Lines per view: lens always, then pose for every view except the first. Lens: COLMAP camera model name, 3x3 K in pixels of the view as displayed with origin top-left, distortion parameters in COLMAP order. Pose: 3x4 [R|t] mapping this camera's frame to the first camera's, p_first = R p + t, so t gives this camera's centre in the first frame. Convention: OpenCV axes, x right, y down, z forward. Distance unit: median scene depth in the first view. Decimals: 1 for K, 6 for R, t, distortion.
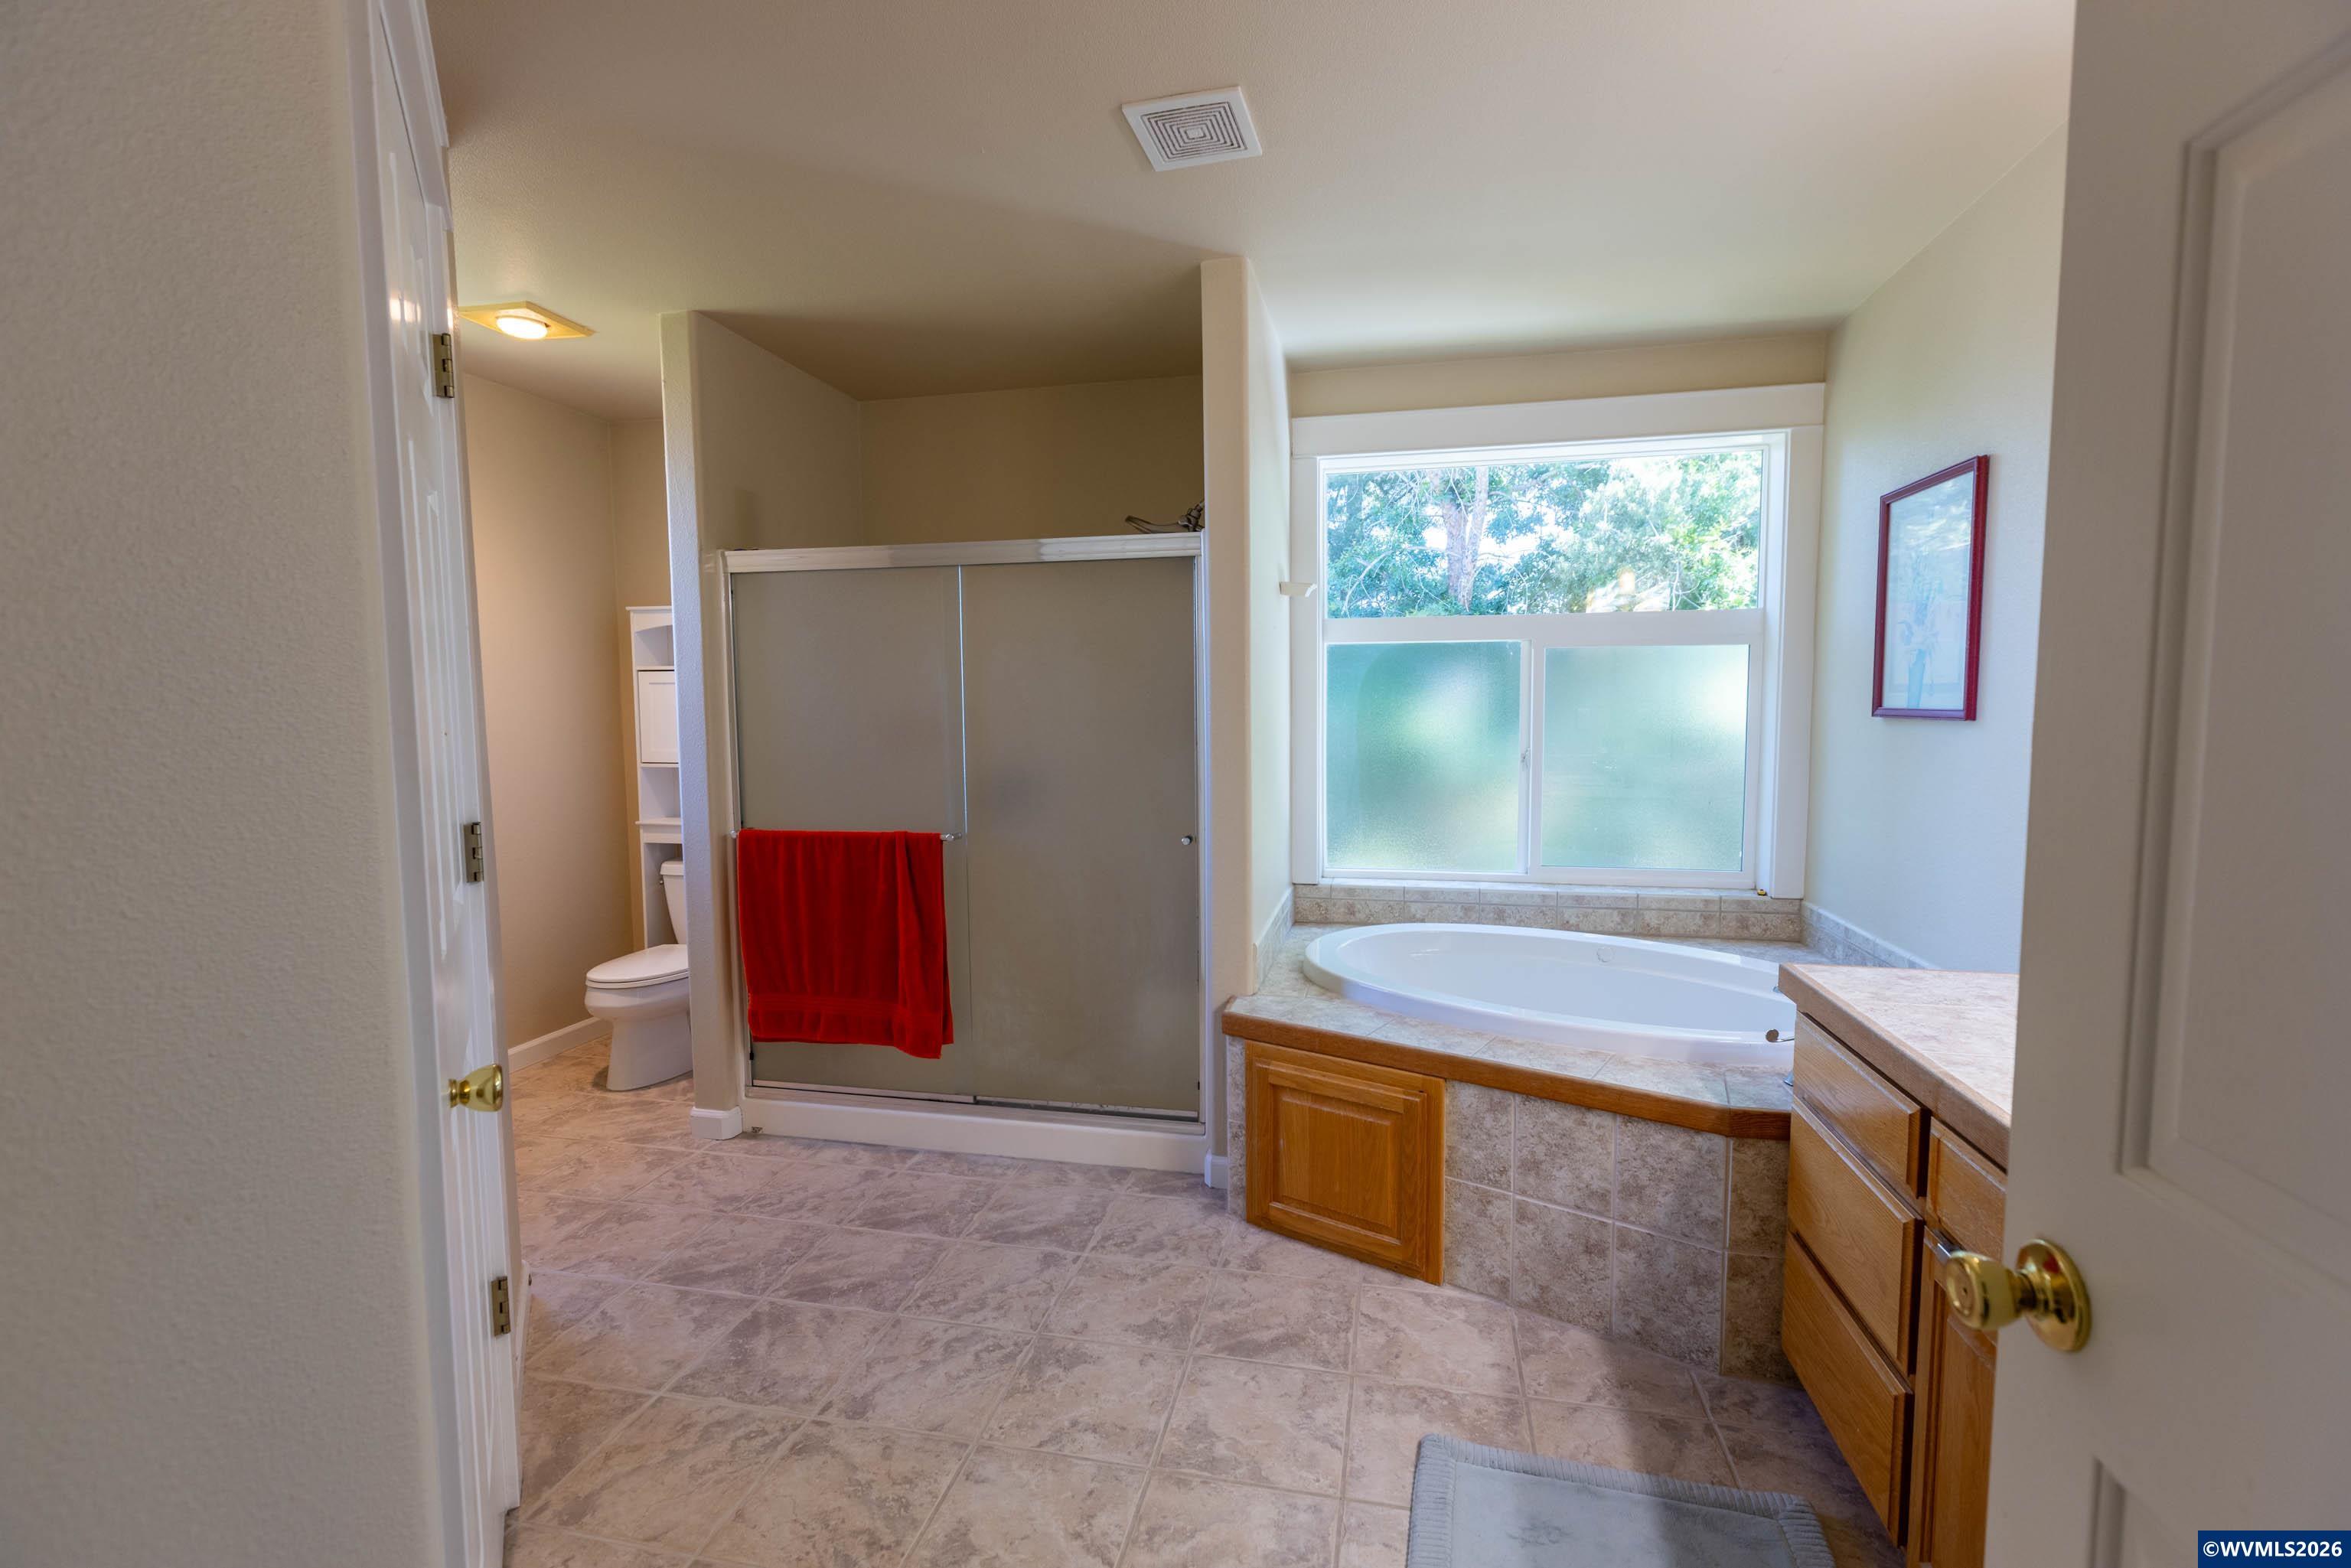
lens RADIAL K [[1062.1, 0, 1180.8], [0, 1062.1, 783.1], [0, 0, 1]] dist [0.000738, -0.000184]
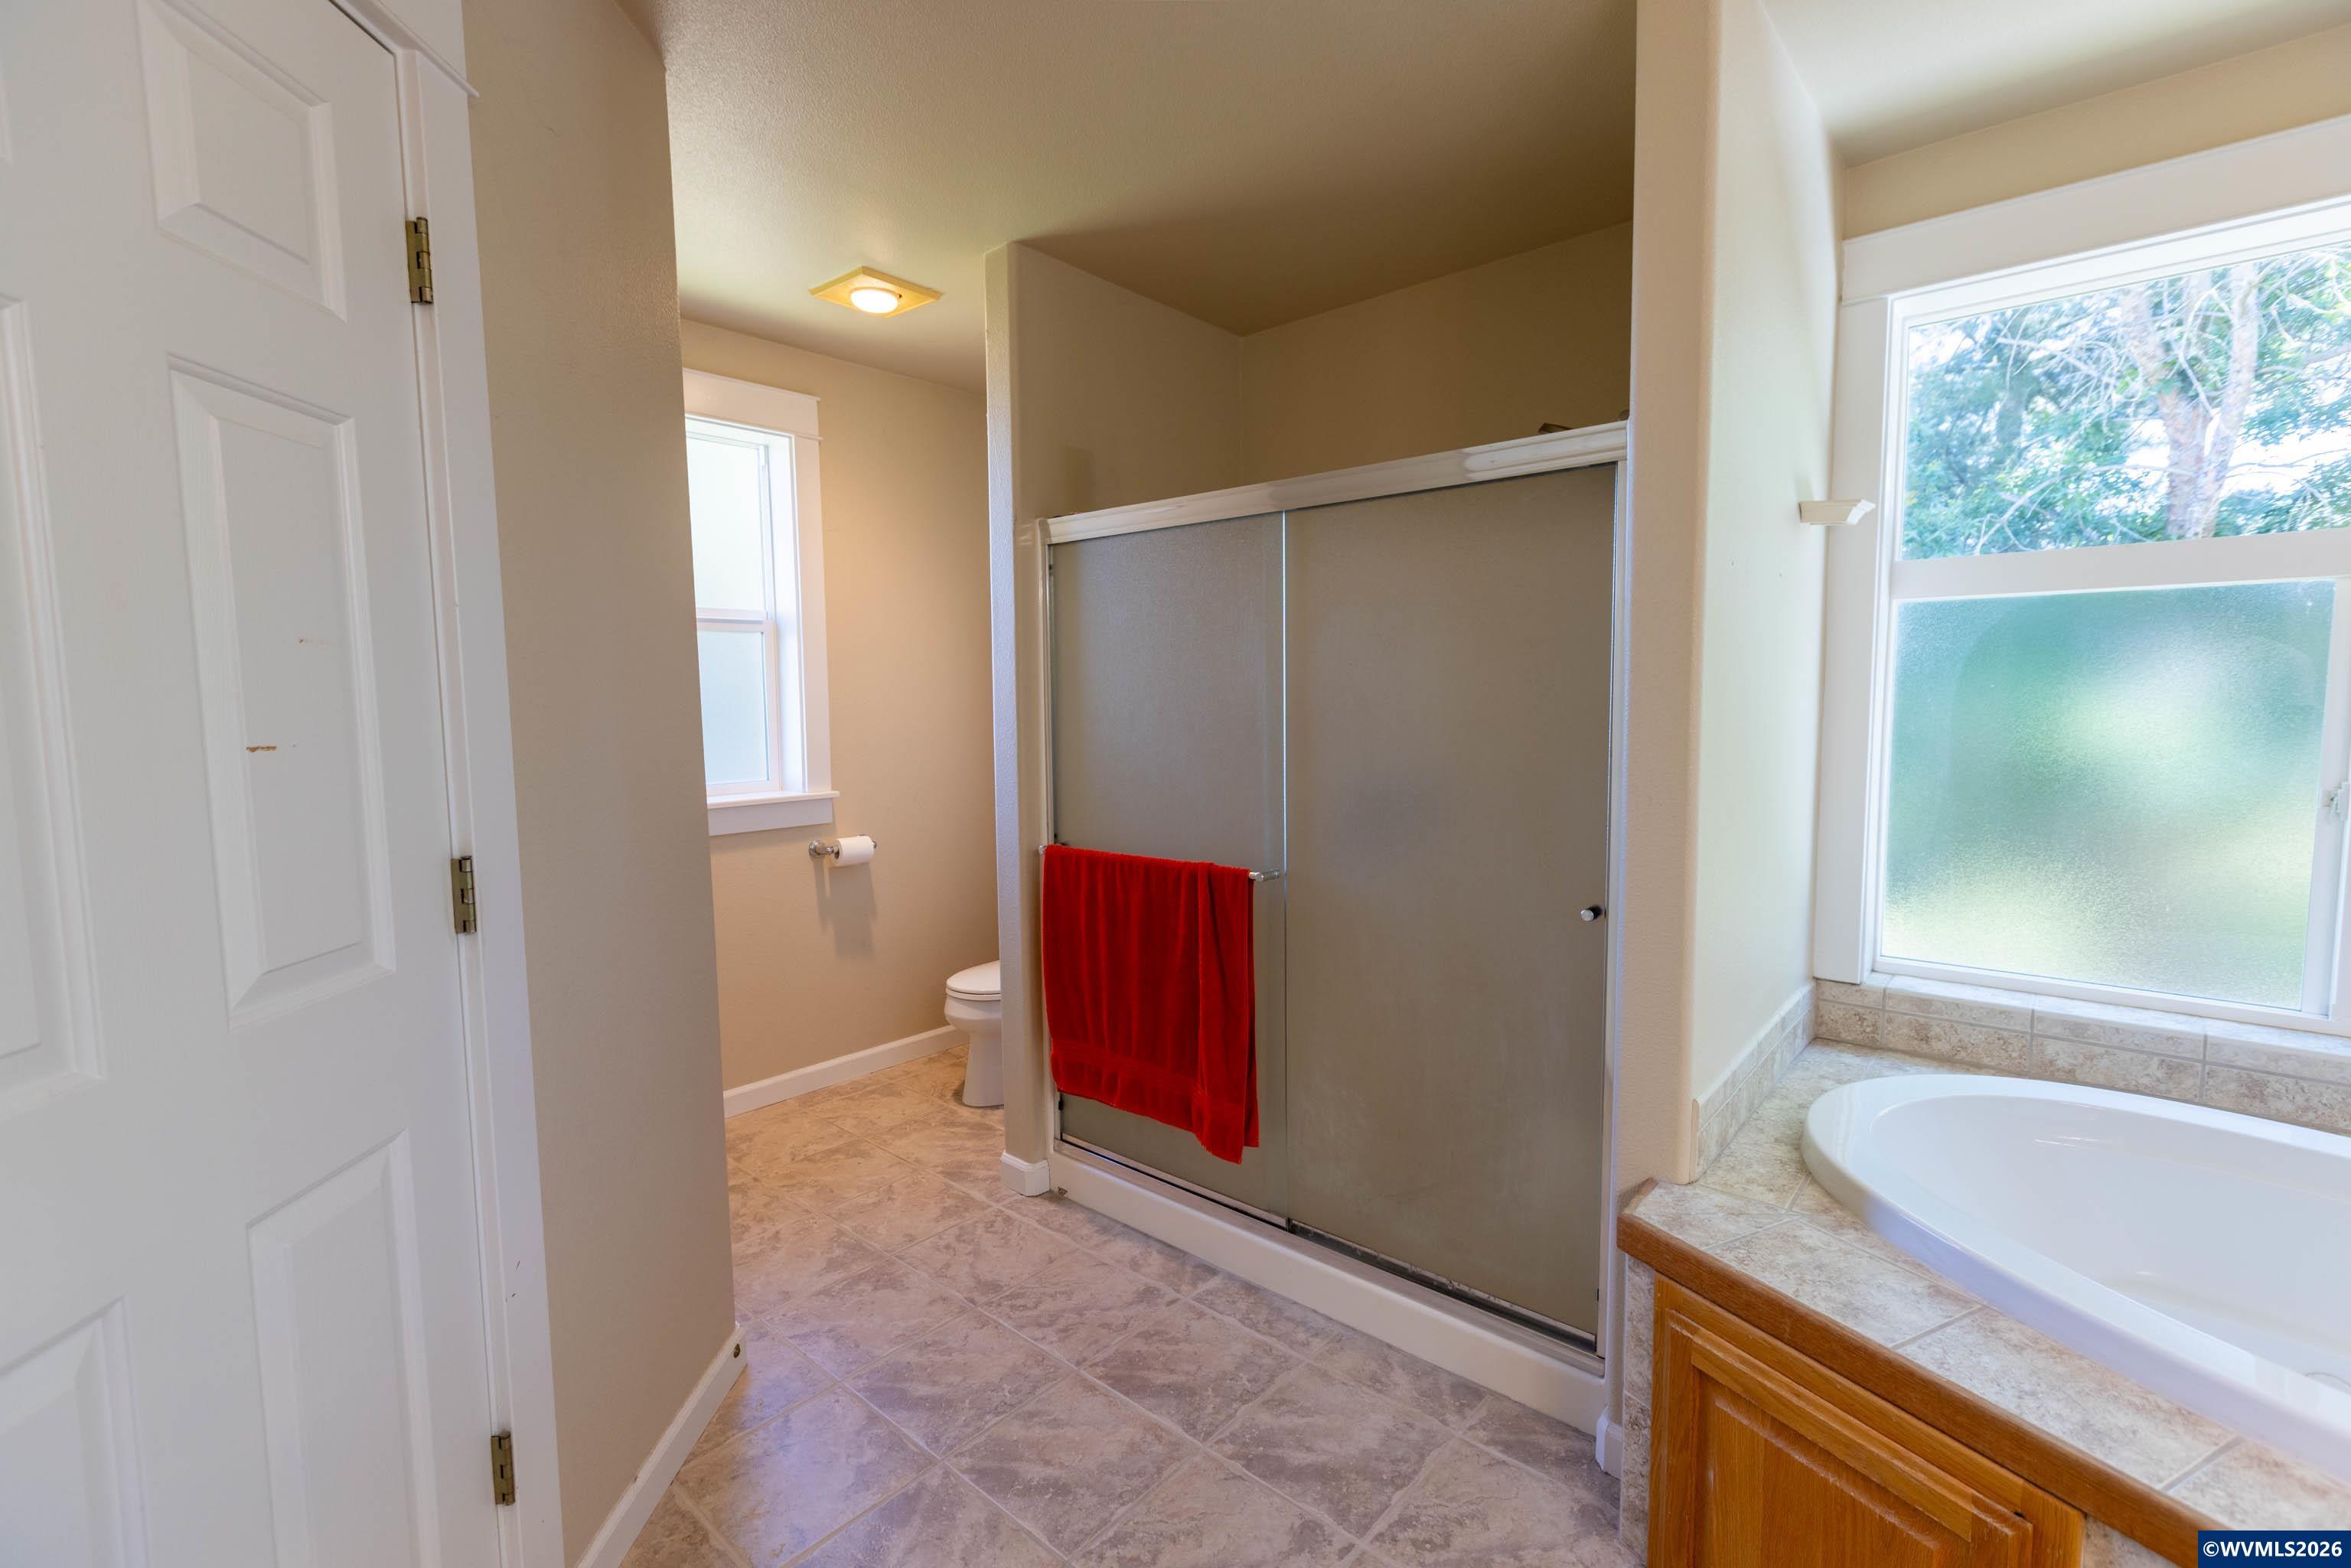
lens RADIAL K [[1049.0, 0, 1178.1], [0, 1049.0, 780.4], [0, 0, 1]] dist [-0.000115, -0.000525]
pose [[0.874529, 0.038591, -0.483435, 0.087572], [-0.034103, 0.999255, 0.018076, -0.027729], [0.483772, 0.000679, 0.875194, 0.320573]]
